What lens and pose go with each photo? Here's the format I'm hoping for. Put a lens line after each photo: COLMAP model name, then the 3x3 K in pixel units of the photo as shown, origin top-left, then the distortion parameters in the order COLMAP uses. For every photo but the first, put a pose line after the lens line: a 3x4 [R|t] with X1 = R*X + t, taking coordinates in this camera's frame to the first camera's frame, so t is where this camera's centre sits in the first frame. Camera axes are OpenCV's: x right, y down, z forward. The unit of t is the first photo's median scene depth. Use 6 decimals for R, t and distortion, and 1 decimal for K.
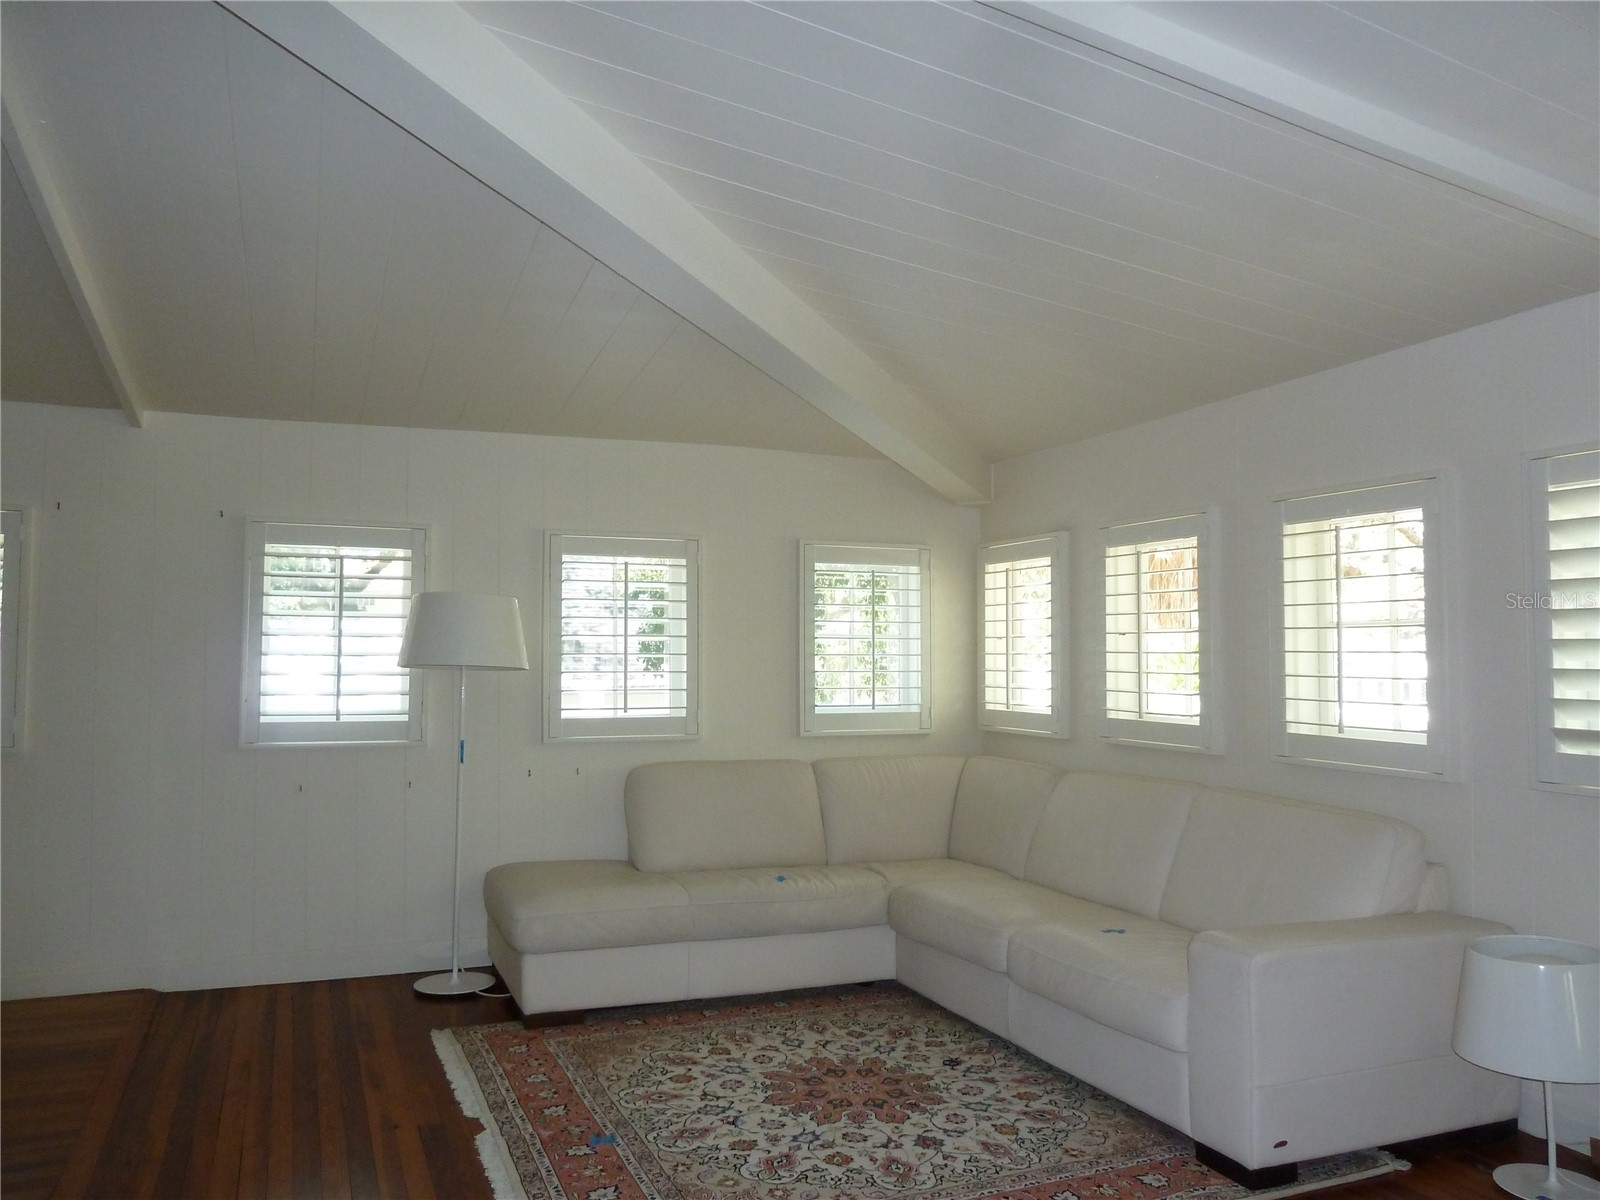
lens RADIAL K [[1187.9, 0, 800.0], [0, 1187.9, 600.0], [0, 0, 1]] dist [-0.034788, 0.002068]
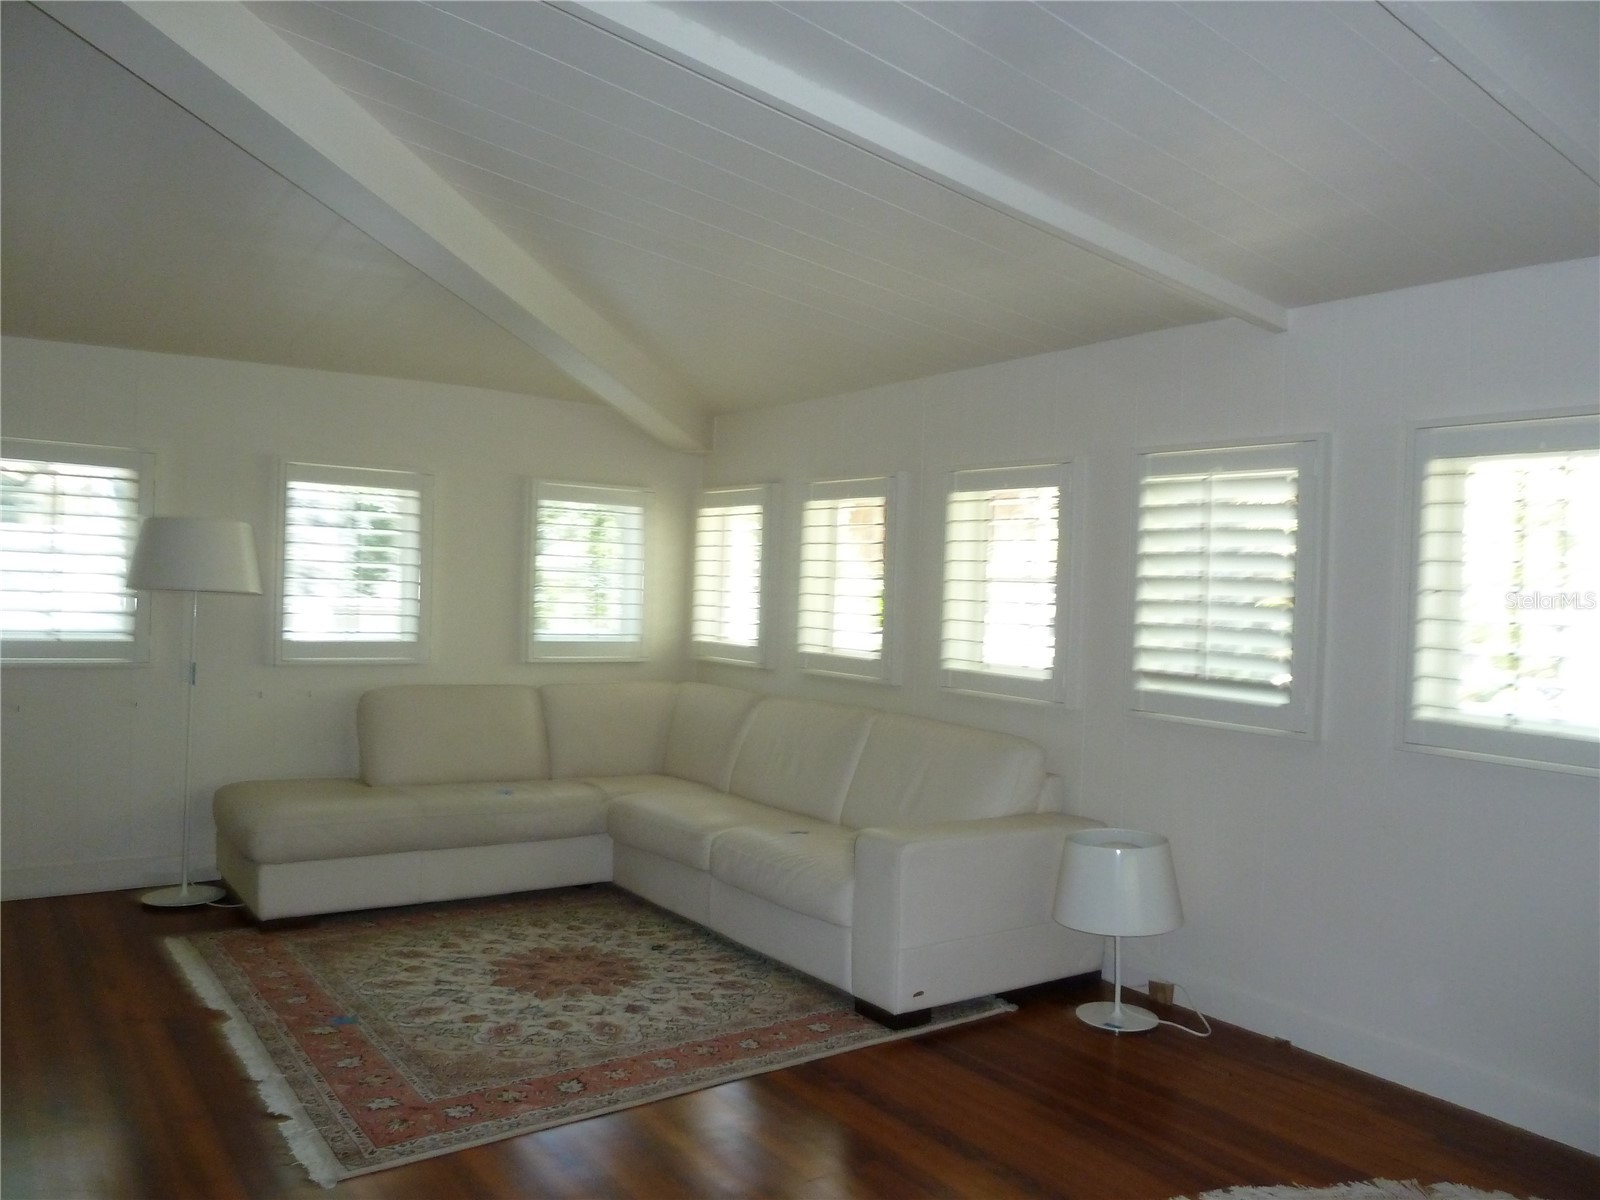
lens RADIAL K [[1187.9, 0, 800.0], [0, 1187.9, 600.0], [0, 0, 1]] dist [-0.034788, 0.002068]
pose [[0.972960, 0.025601, 0.229551, -0.012784], [-0.039957, 0.997510, 0.058109, -0.021236], [-0.227492, -0.065710, 0.971561, -0.145540]]
